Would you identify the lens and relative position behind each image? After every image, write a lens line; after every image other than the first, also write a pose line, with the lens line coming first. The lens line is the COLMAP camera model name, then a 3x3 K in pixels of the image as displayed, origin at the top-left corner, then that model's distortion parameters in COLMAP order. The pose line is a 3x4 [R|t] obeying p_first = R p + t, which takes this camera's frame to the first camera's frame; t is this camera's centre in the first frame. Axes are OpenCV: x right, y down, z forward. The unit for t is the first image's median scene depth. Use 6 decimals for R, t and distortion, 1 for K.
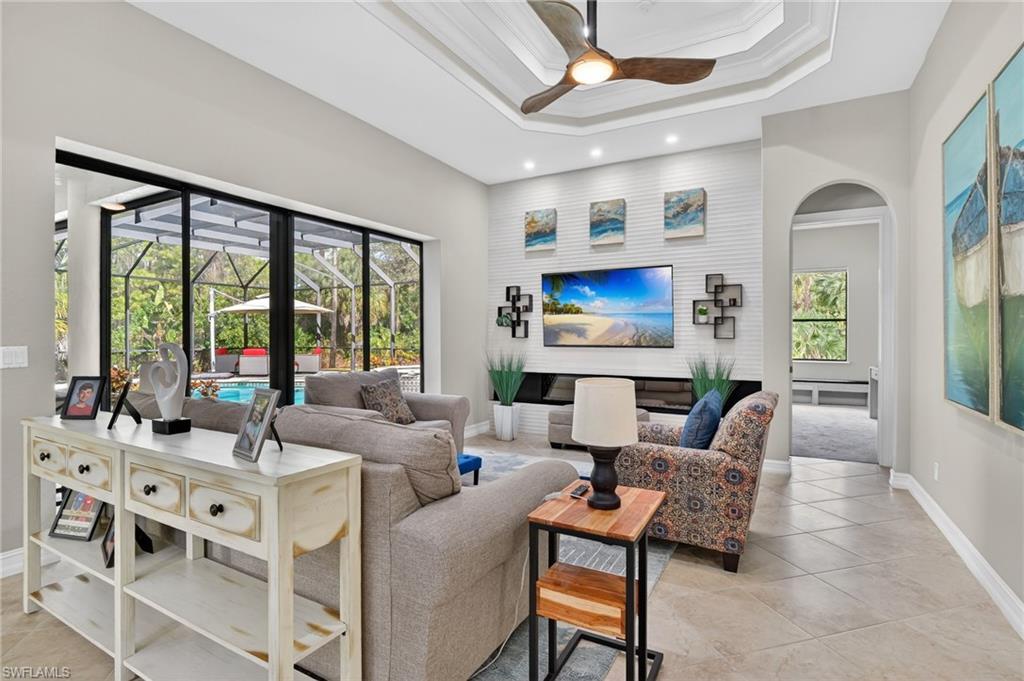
lens RADIAL K [[497.5, 0, 508.1], [0, 497.5, 336.9], [0, 0, 1]] dist [-0.015434, -0.003410]
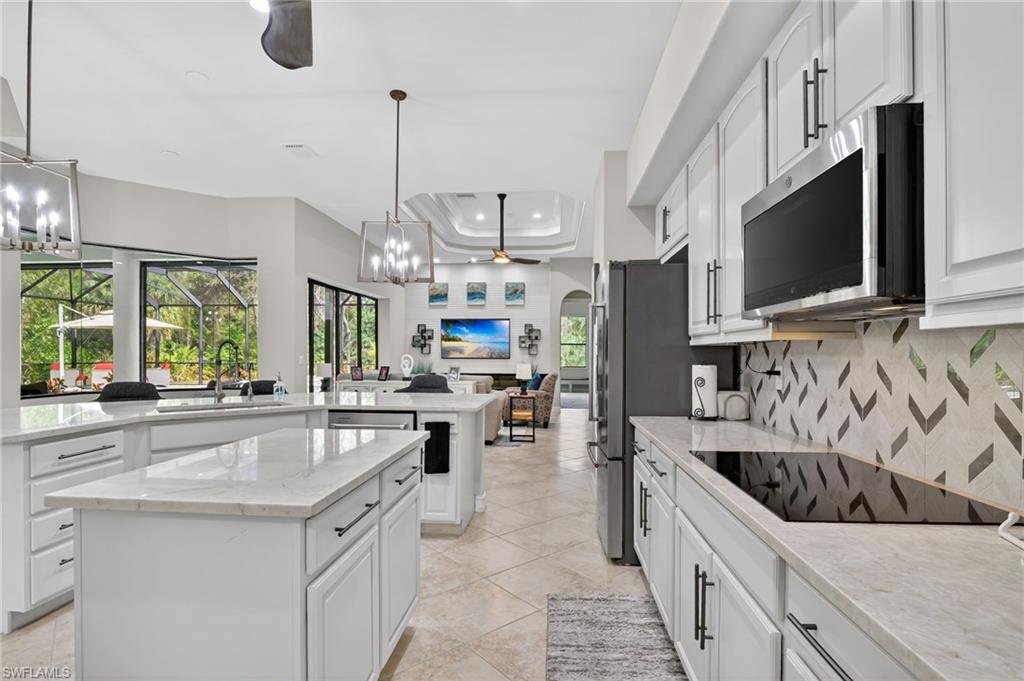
lens RADIAL K [[497.5, 0, 497.3], [0, 497.5, 356.4], [0, 0, 1]] dist [-0.015434, -0.003410]
pose [[0.918864, 0.004482, 0.394550, -0.462391], [-0.006014, 0.999978, 0.002646, 0.004738], [-0.394529, -0.004804, 0.918871, -0.762768]]
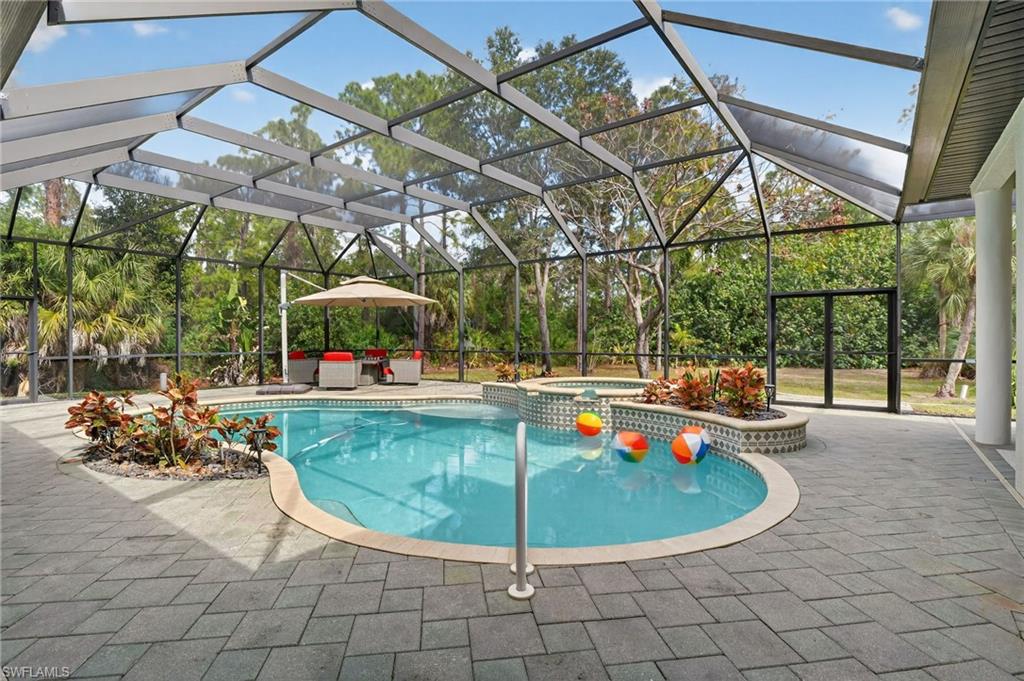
lens RADIAL K [[497.5, 0, 516.6], [0, 497.5, 338.0], [0, 0, 1]] dist [-0.015434, -0.003410]
pose [[0.992668, -0.000115, -0.120877, -0.430553], [-0.000068, 0.999999, -0.001513, 0.012912], [0.120877, 0.001510, 0.992666, 0.808055]]
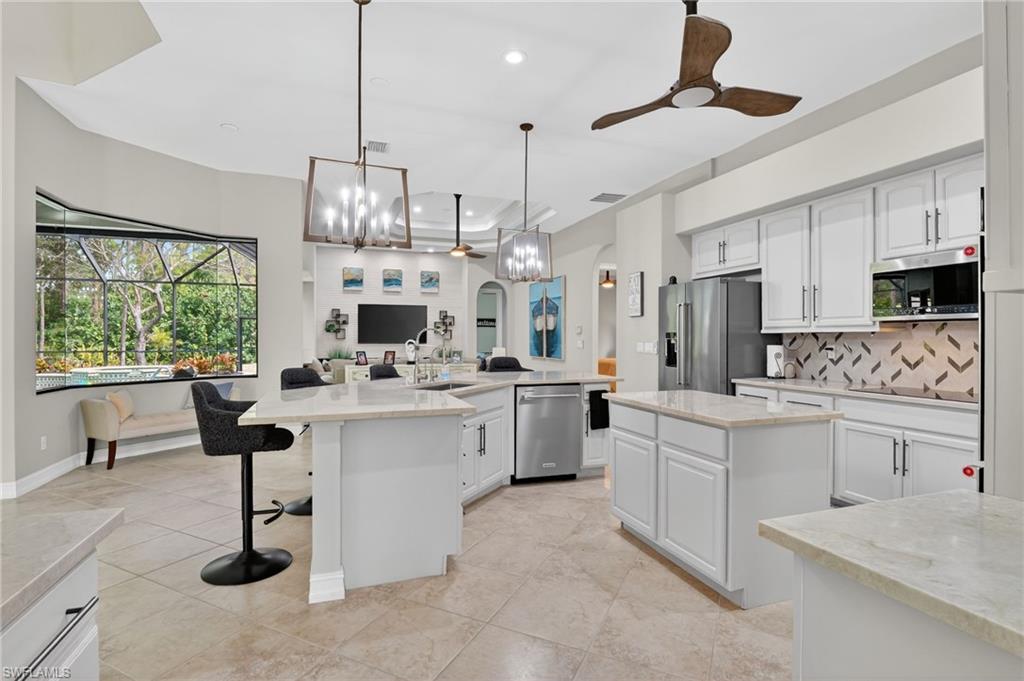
lens RADIAL K [[497.5, 0, 502.1], [0, 497.5, 337.4], [0, 0, 1]] dist [-0.015434, -0.003410]
pose [[0.674333, 0.005625, 0.738406, -0.921826], [-0.001905, 0.999981, -0.005879, 0.005962], [-0.738425, 0.002558, 0.674331, -0.621739]]
